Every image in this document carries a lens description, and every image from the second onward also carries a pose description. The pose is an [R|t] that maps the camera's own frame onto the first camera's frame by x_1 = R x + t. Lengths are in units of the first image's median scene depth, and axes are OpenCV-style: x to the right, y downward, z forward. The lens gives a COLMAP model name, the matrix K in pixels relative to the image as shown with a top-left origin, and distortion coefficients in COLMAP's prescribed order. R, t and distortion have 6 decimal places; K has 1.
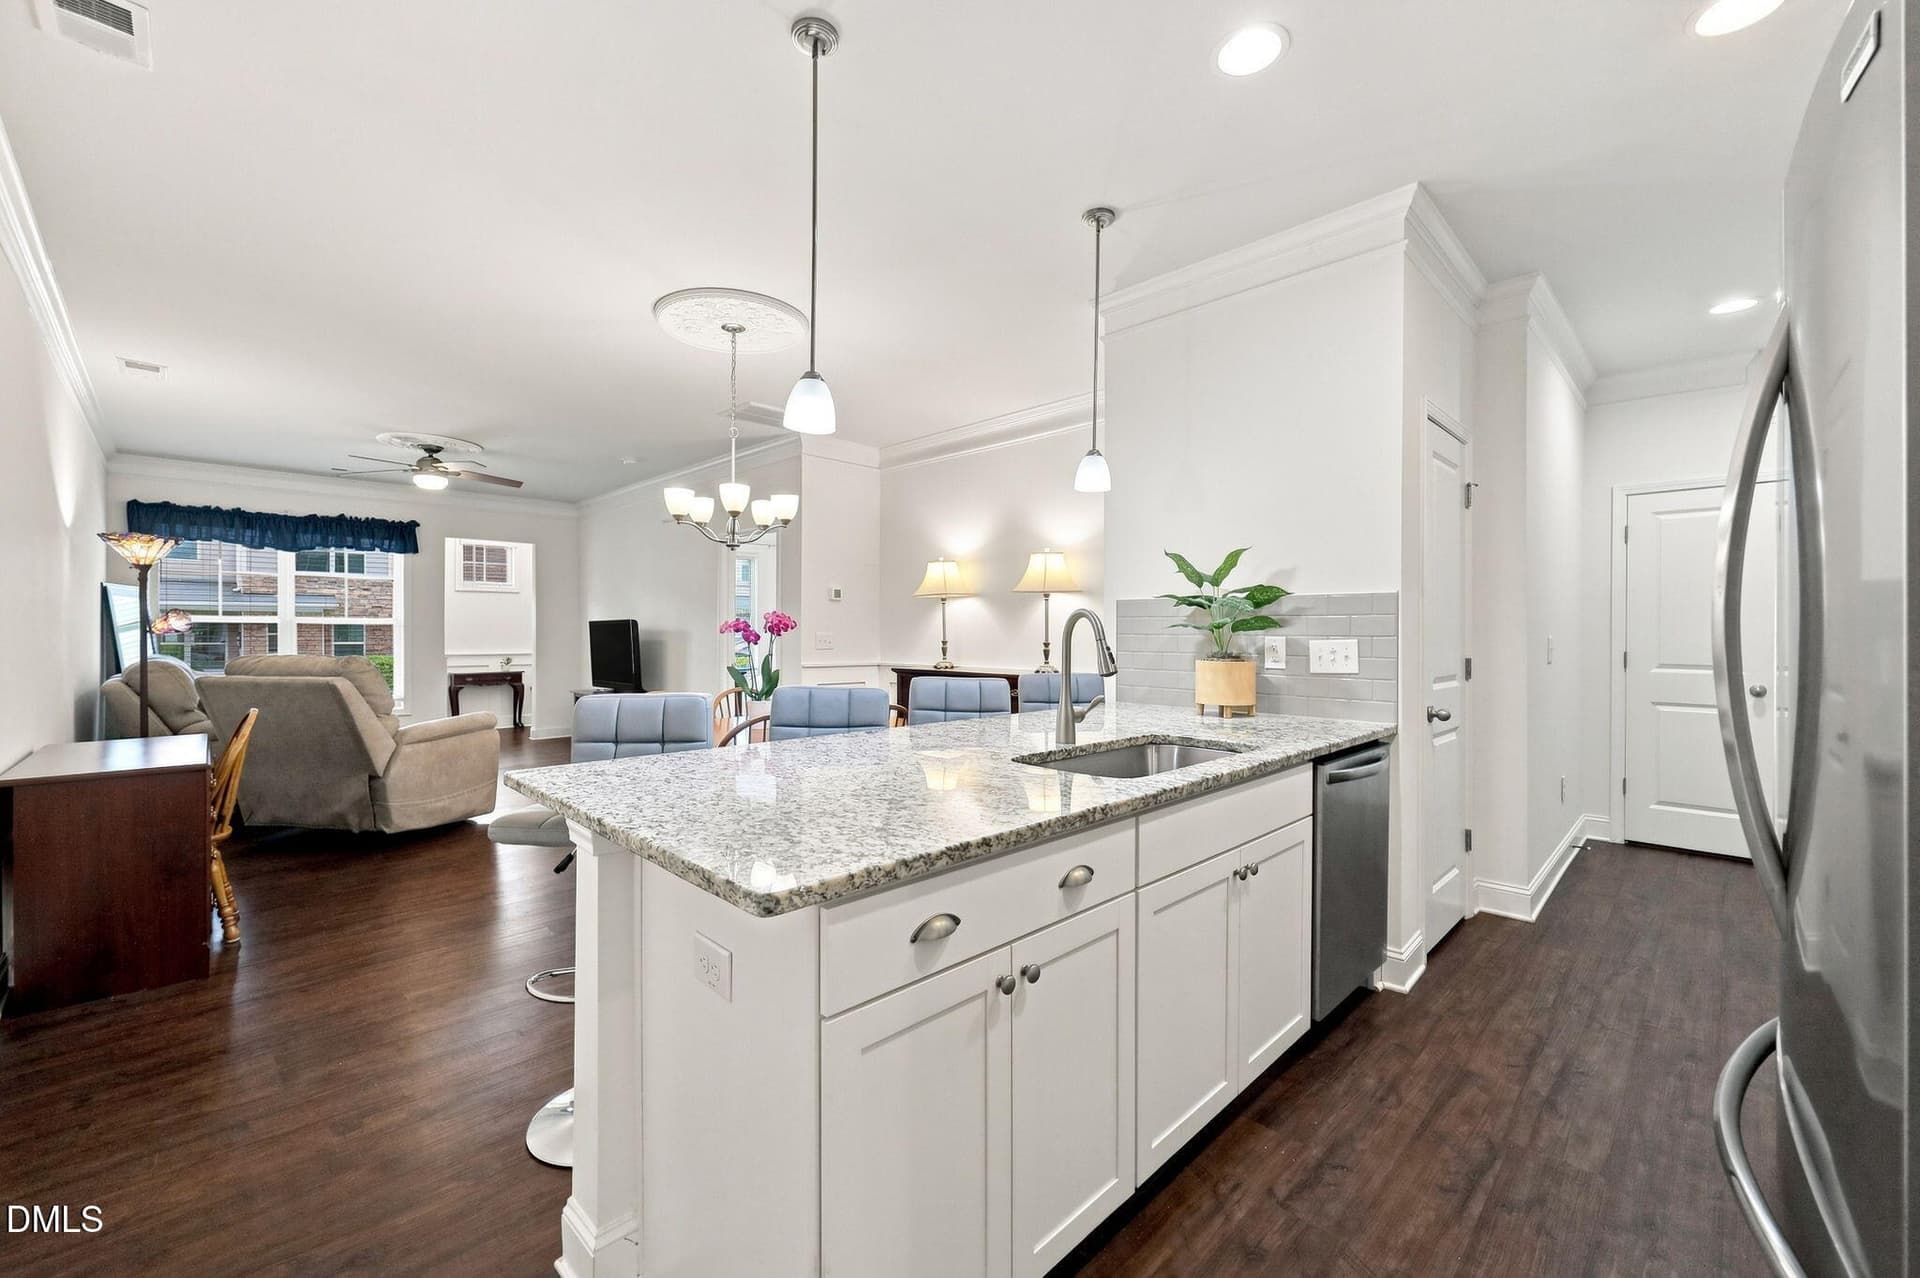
lens RADIAL K [[784.3, 0, 960.0], [0, 784.3, 639.0], [0, 0, 1]] dist [0.001638, 0.000293]
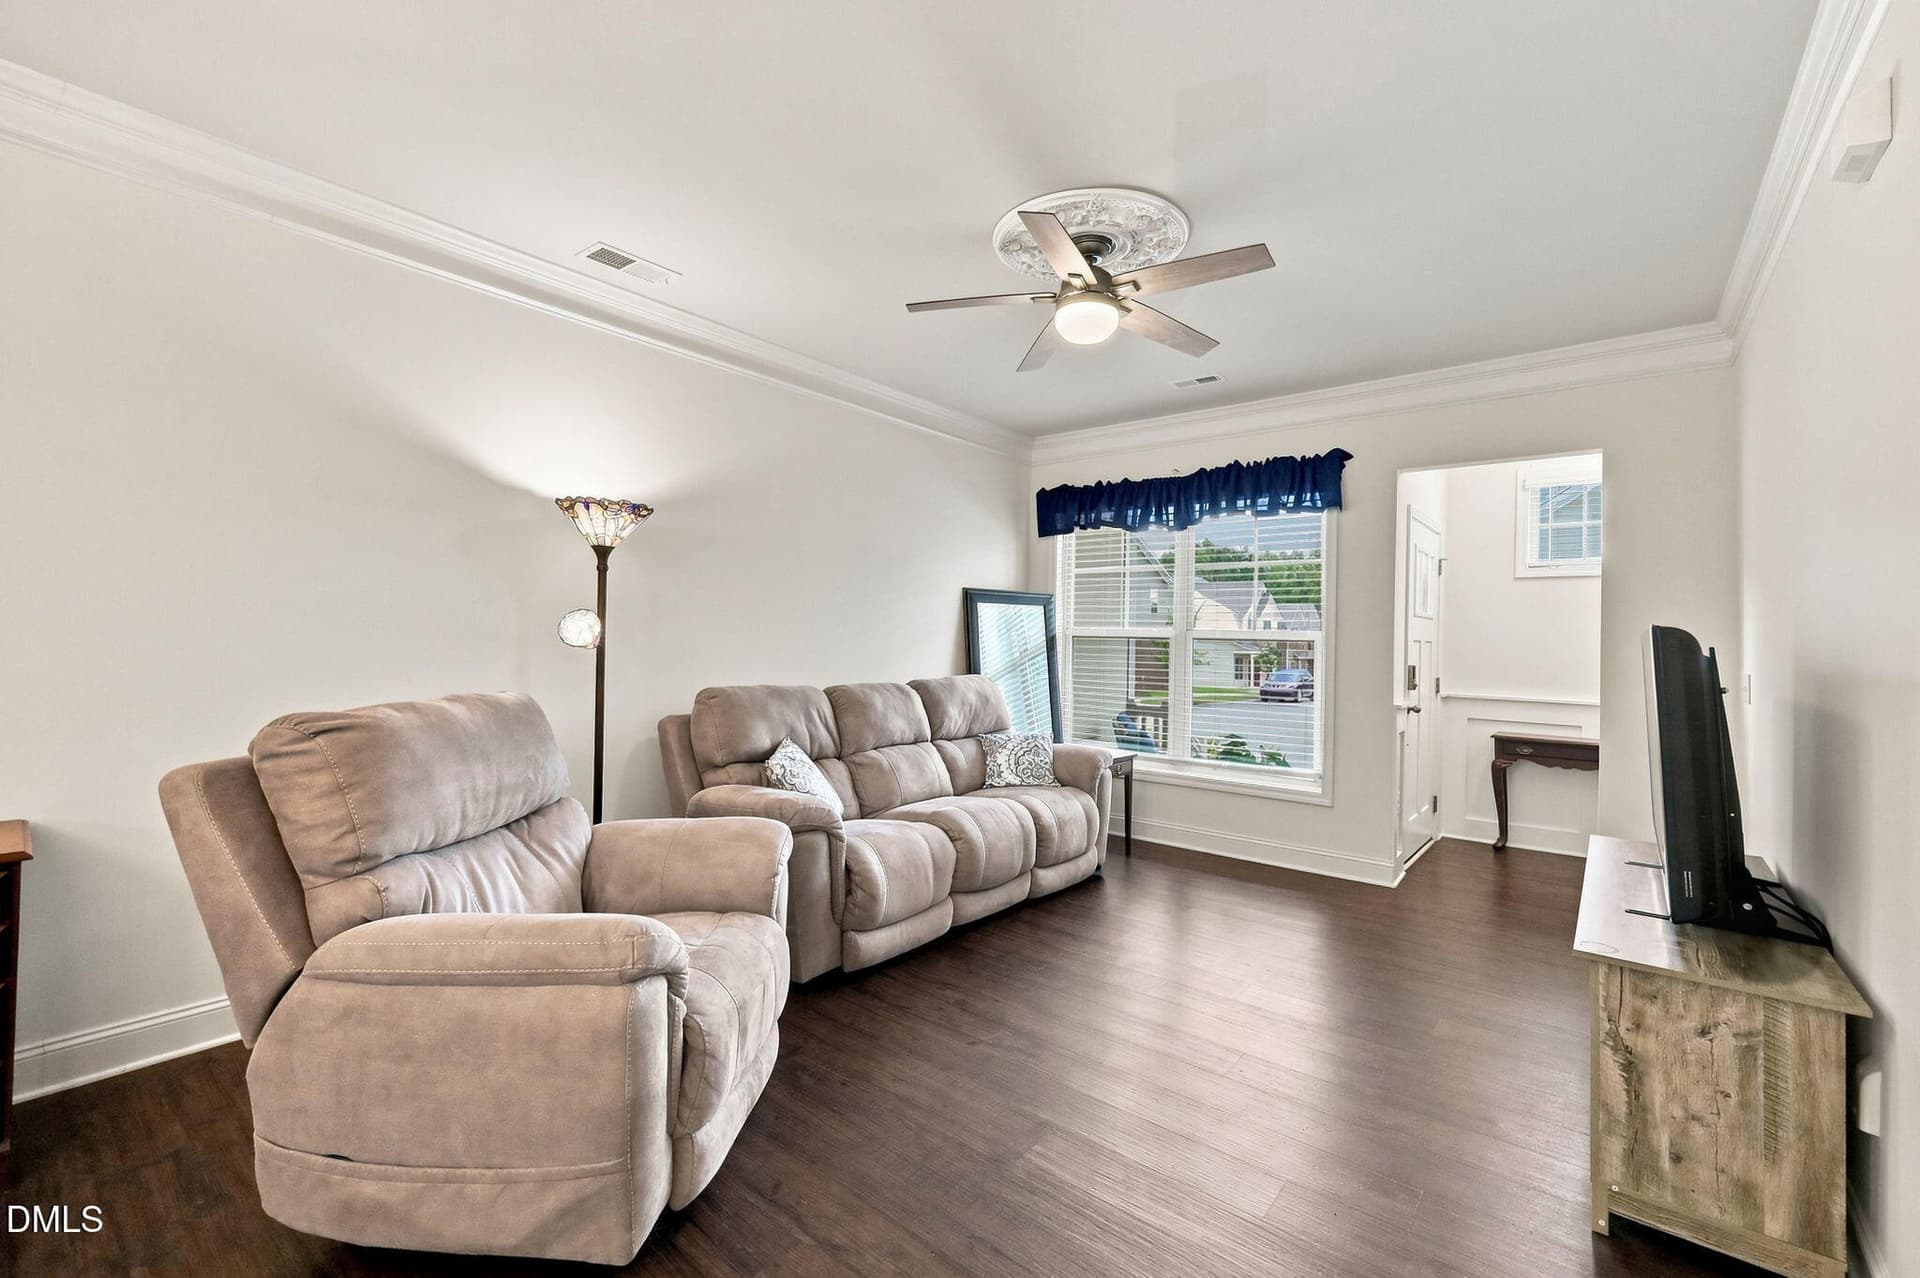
lens RADIAL K [[784.3, 0, 960.0], [0, 784.3, 639.0], [0, 0, 1]] dist [0.001638, 0.000293]
pose [[0.100753, 0.002550, -0.994908, -0.209223], [-0.028452, 0.999595, -0.000319, -0.013837], [0.994505, 0.028339, 0.100784, 0.782988]]
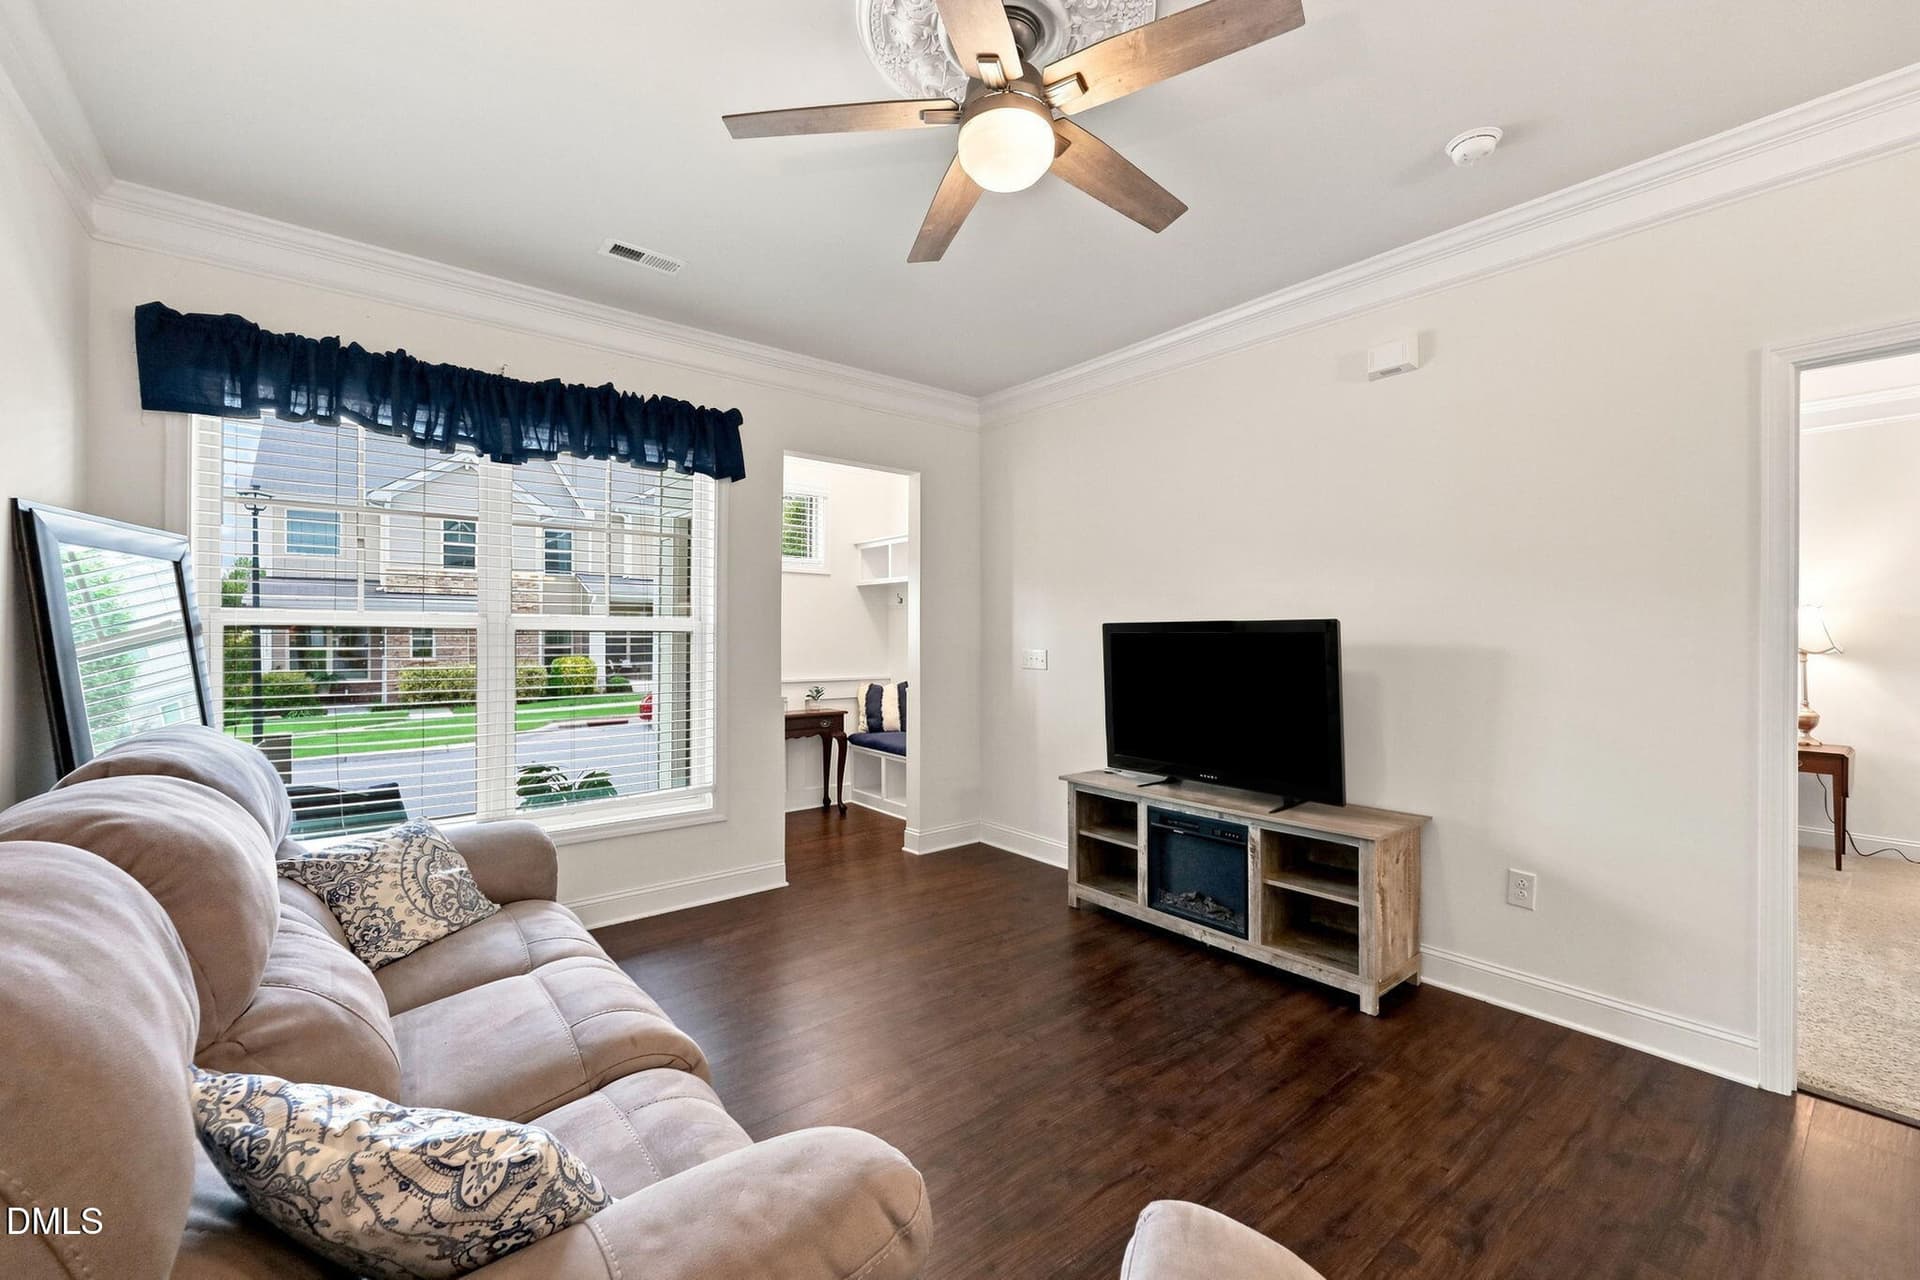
lens RADIAL K [[784.3, 0, 960.0], [0, 784.3, 640.0], [0, 0, 1]] dist [0.001638, 0.000293]
pose [[0.995263, 0.002994, -0.097171, -0.585765], [-0.003115, 0.999995, -0.001096, -0.013994], [0.097168, 0.001394, 0.995267, 0.617577]]
